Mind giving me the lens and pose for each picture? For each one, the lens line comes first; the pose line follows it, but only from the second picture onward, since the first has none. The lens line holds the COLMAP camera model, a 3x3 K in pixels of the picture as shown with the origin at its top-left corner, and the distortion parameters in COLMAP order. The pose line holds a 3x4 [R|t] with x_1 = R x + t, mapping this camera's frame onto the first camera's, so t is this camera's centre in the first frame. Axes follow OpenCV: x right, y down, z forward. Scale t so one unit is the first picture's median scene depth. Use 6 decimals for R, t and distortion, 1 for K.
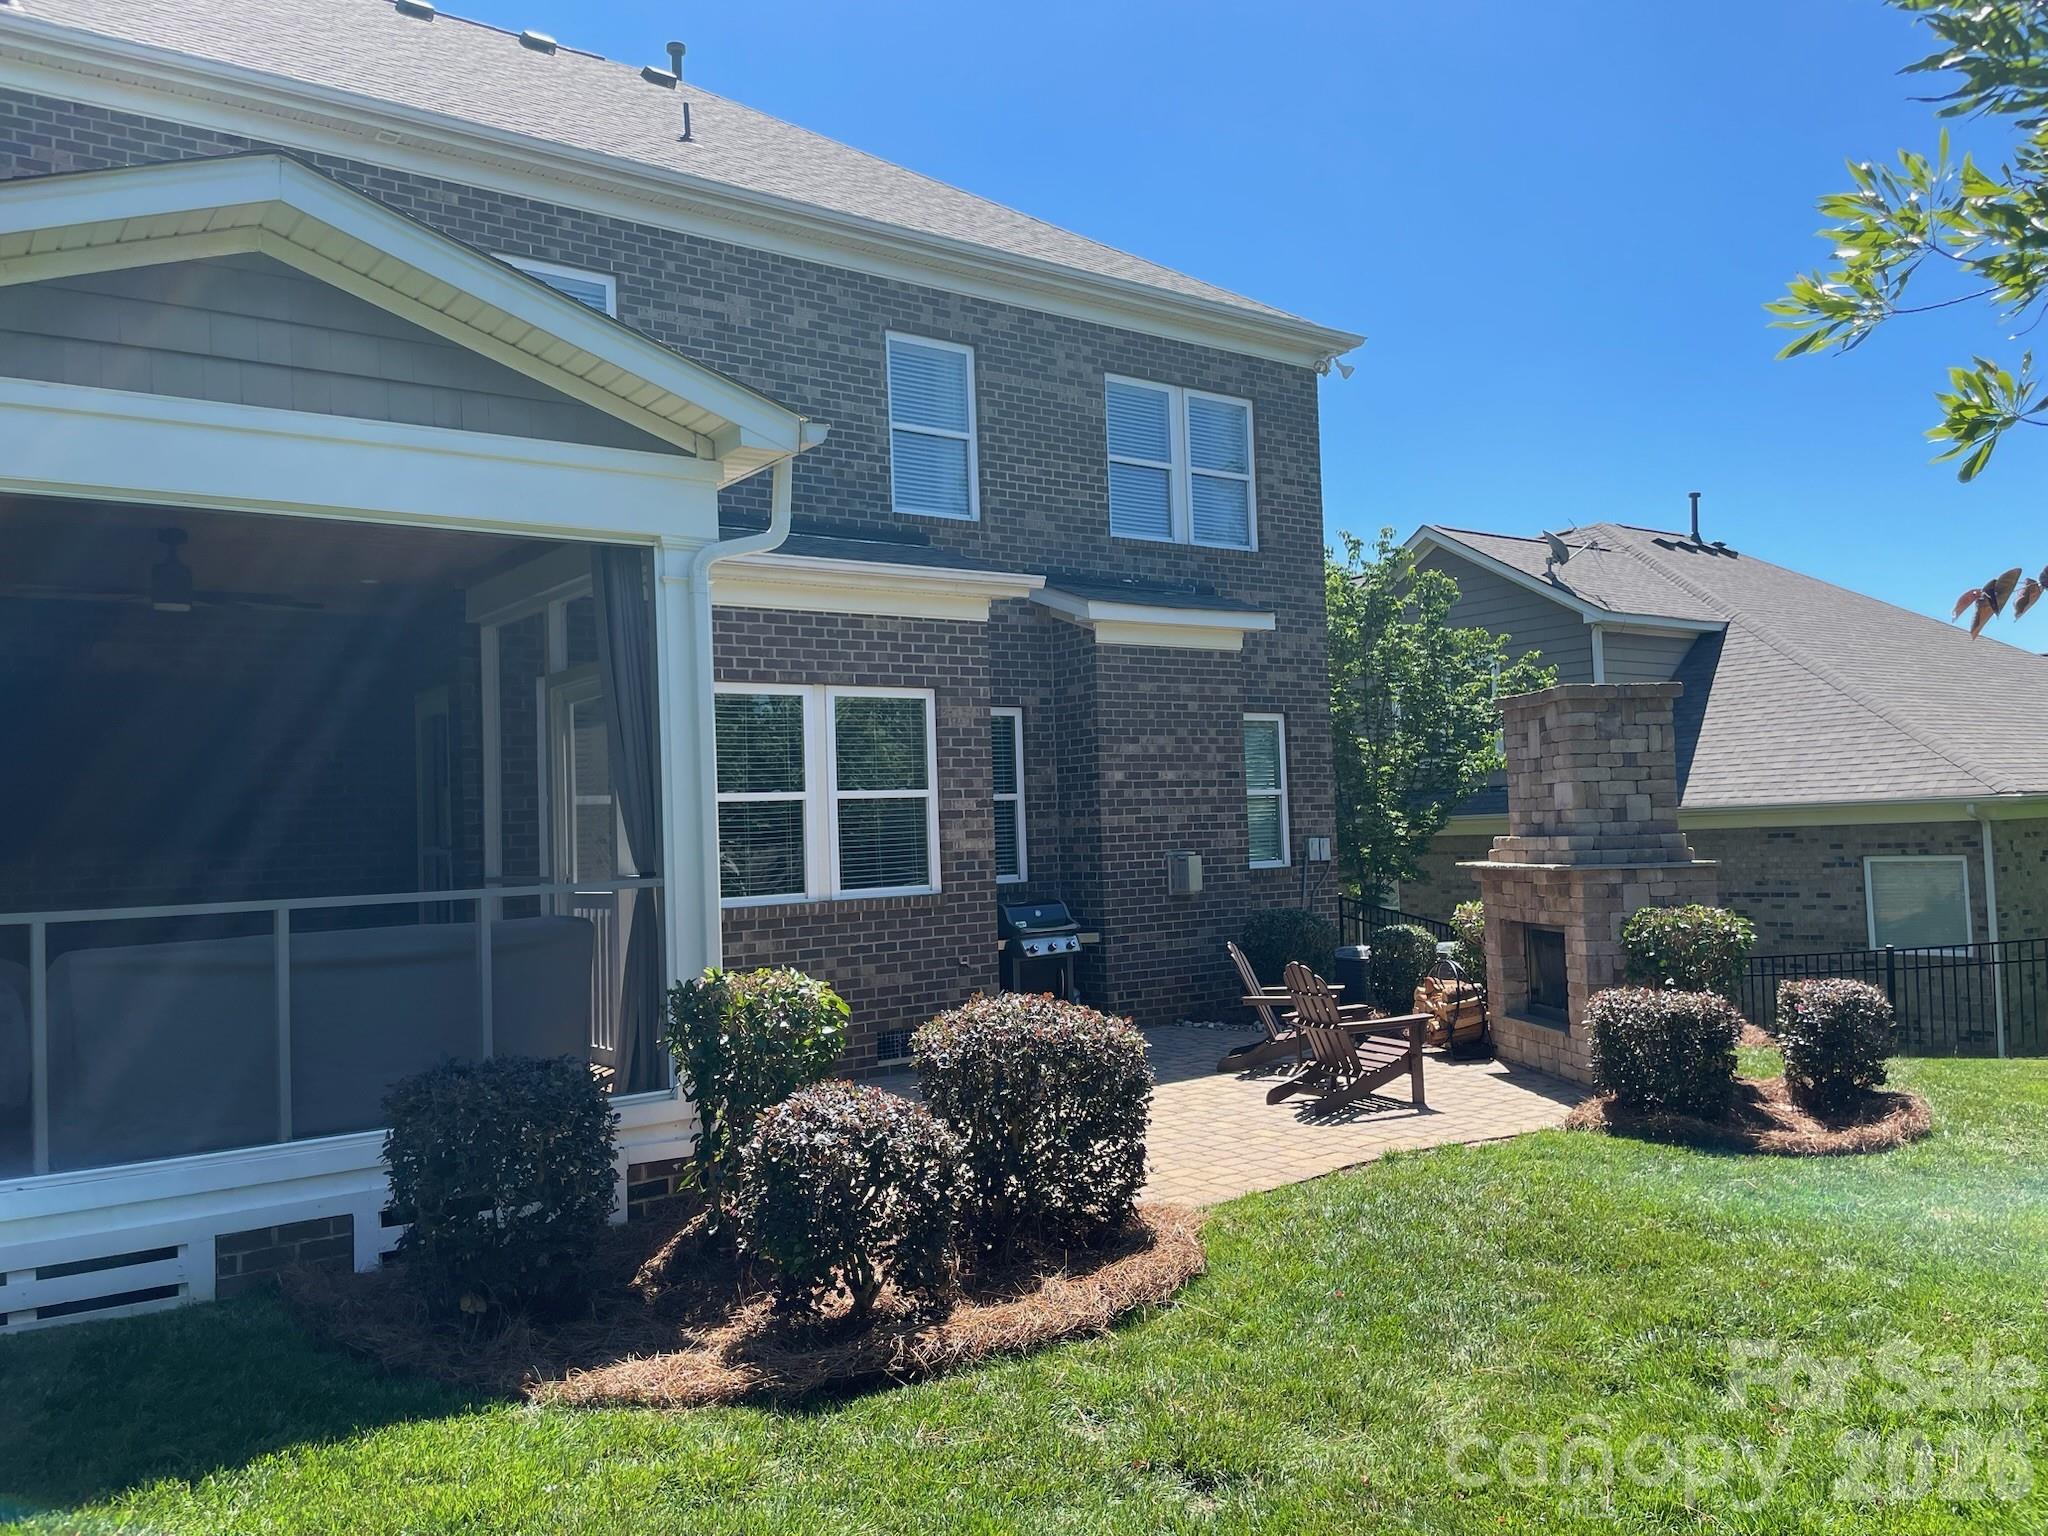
lens RADIAL K [[1556.7, 0, 1022.4], [0, 1556.7, 769.5], [0, 0, 1]] dist [0.058926, -0.015796]
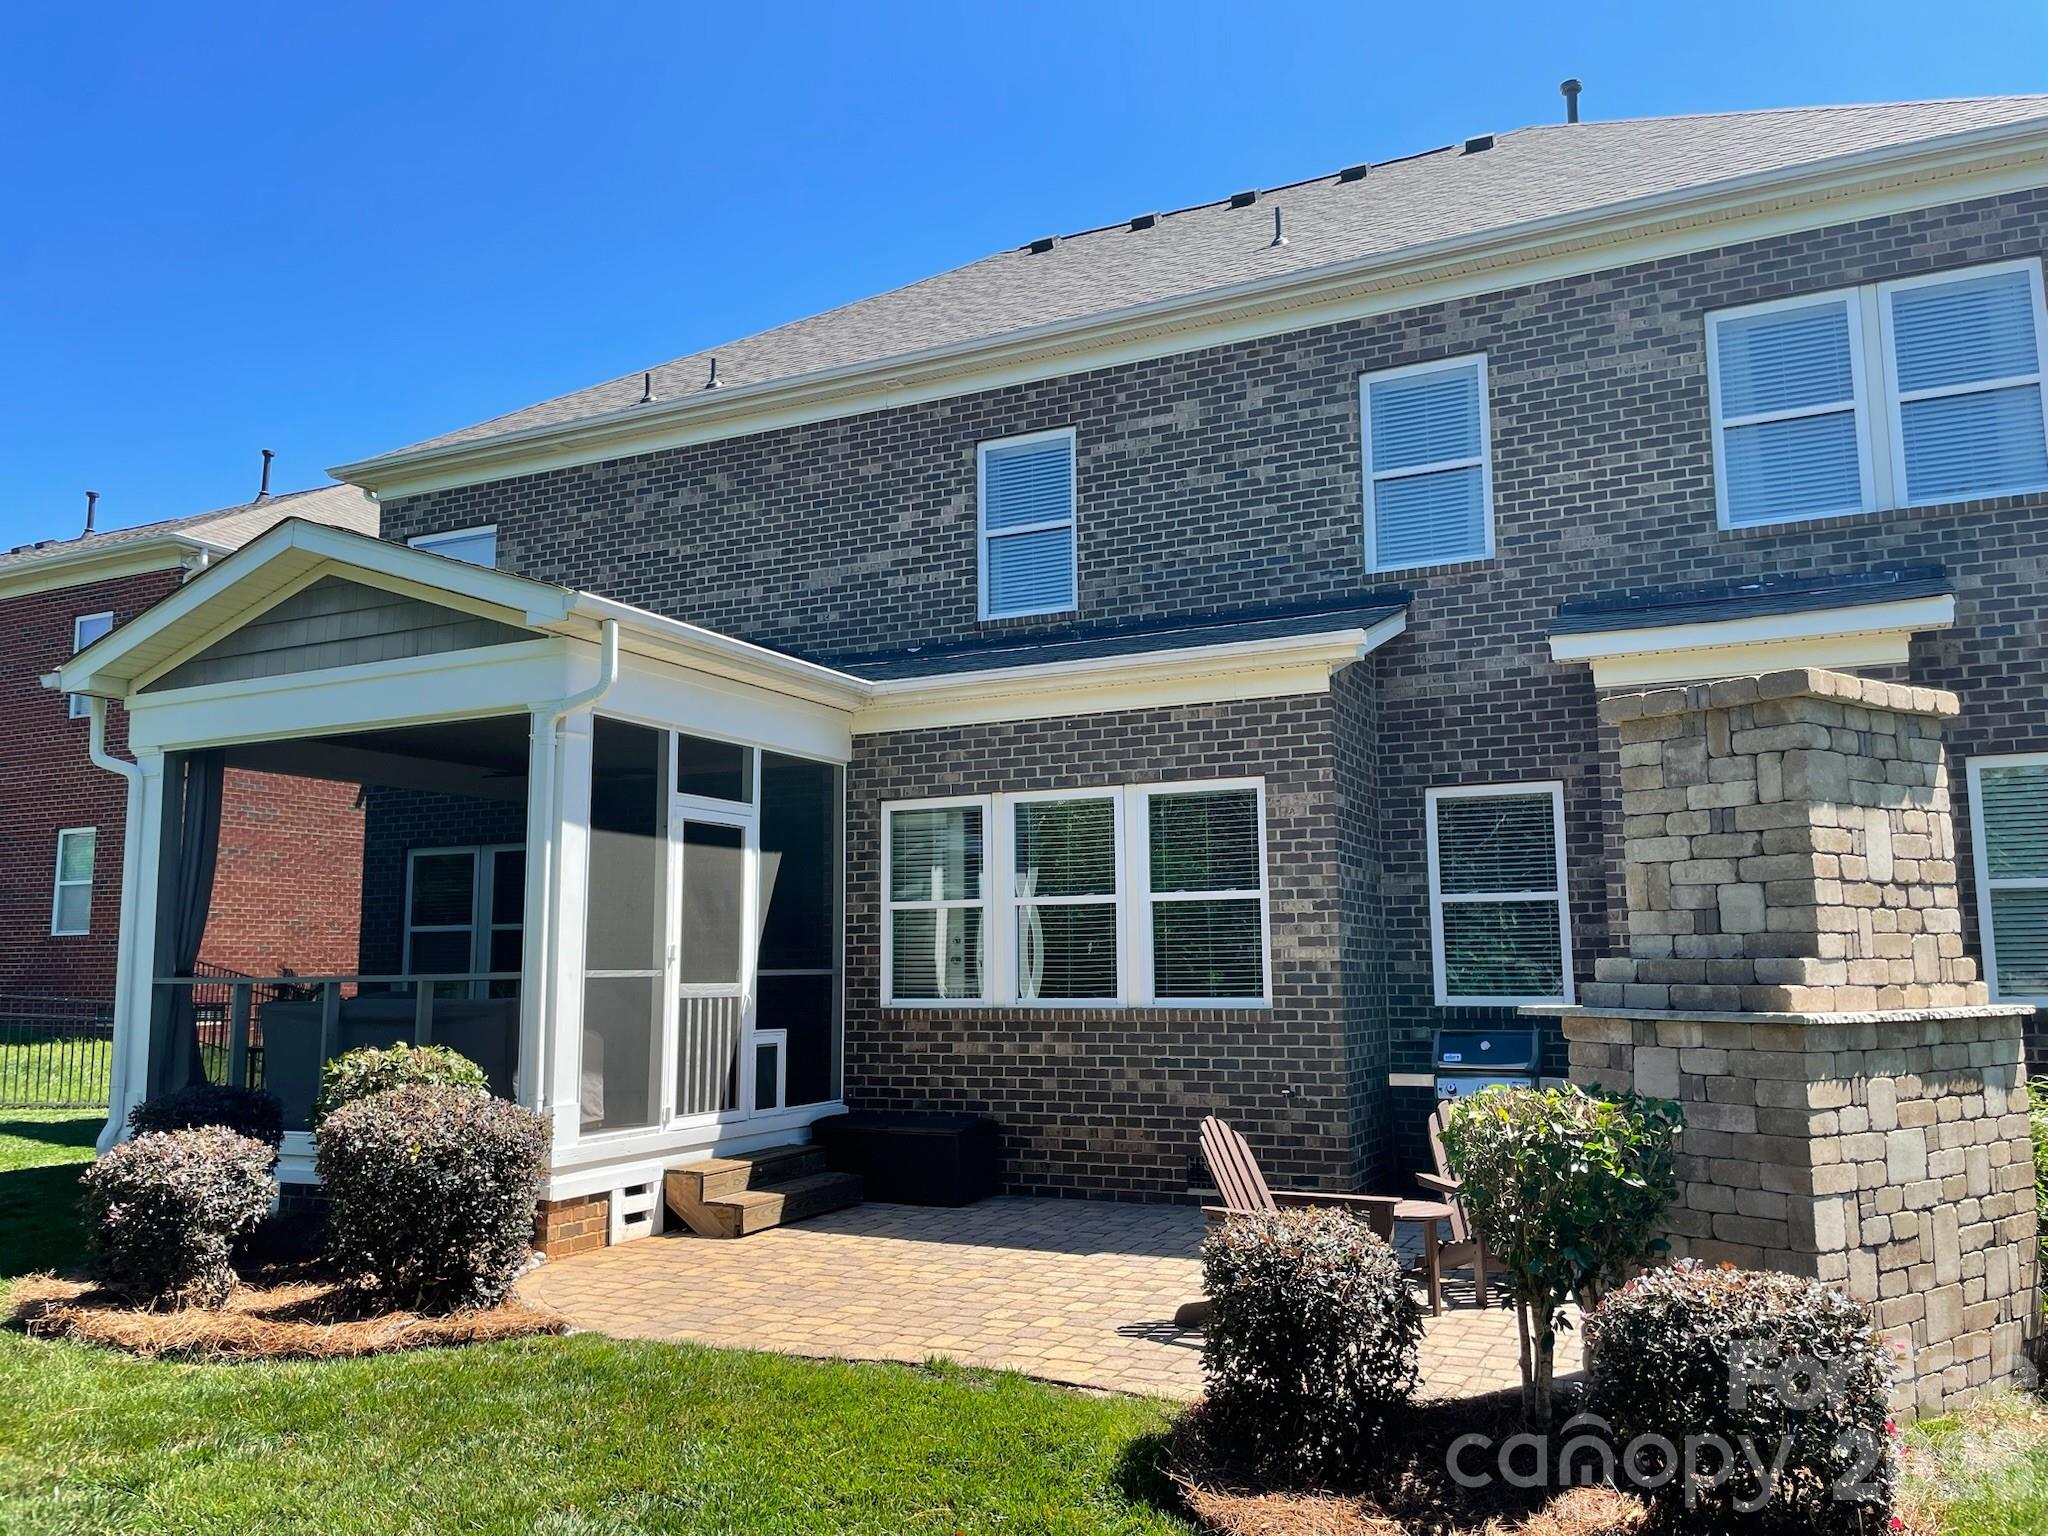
lens RADIAL K [[1556.7, 0, 1020.5], [0, 1556.7, 764.4], [0, 0, 1]] dist [0.058926, -0.015796]
pose [[0.462894, -0.085840, -0.882248, 0.671738], [0.027926, 0.996218, -0.082277, 0.011155], [0.885974, 0.013448, 0.463540, 0.466824]]
